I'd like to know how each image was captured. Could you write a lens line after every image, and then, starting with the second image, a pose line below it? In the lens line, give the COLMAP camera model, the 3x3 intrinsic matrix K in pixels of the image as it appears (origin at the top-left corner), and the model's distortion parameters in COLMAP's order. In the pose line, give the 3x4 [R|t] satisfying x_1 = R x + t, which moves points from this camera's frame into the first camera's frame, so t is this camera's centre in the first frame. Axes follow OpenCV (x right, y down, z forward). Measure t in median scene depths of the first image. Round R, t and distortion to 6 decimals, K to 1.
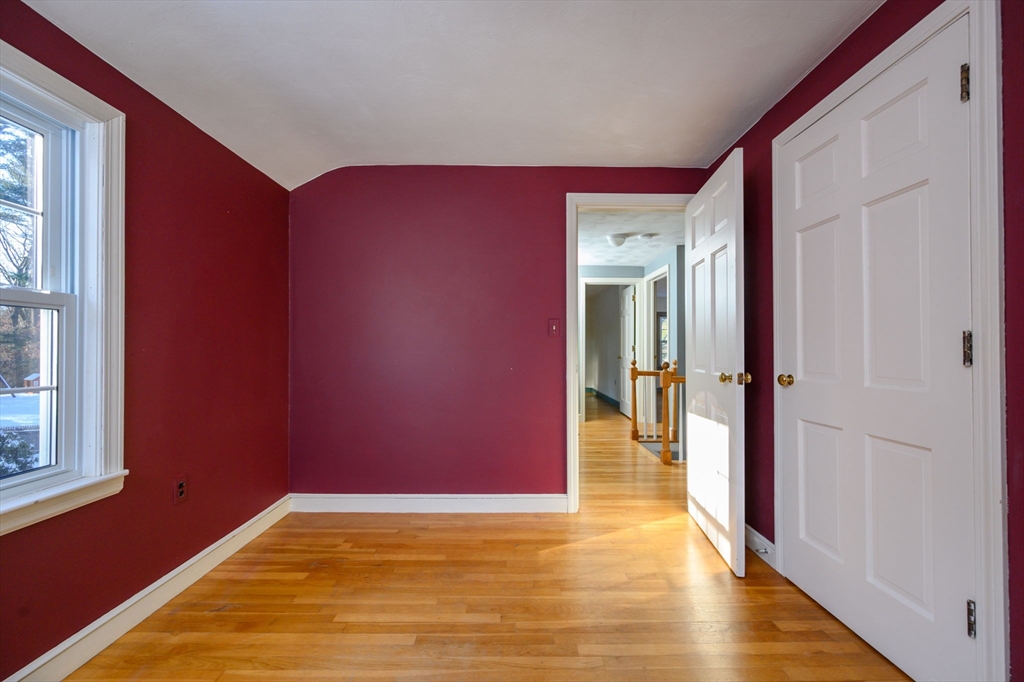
lens RADIAL K [[421.9, 0, 512.0], [0, 421.9, 341.0], [0, 0, 1]] dist [-0.000709, -0.000139]
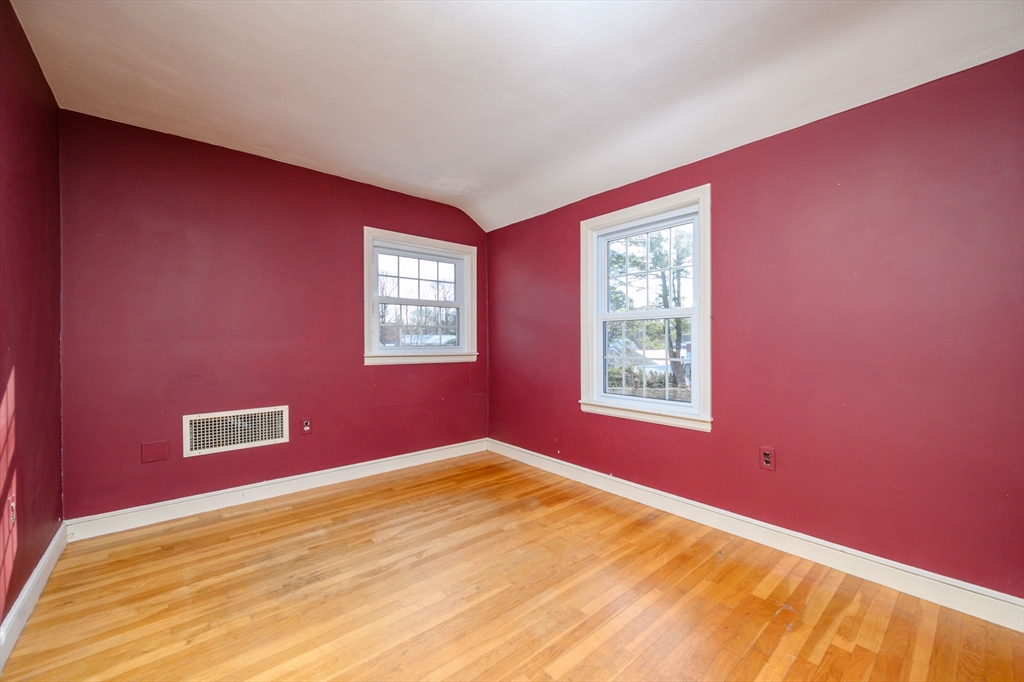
lens RADIAL K [[418.1, 0, 520.8], [0, 418.1, 330.0], [0, 0, 1]] dist [-0.000636, -0.000122]
pose [[-0.752712, -0.010019, -0.658274, 0.480266], [0.009719, 0.999606, -0.026328, 0.021073], [0.658278, -0.026215, -0.752318, 1.395550]]
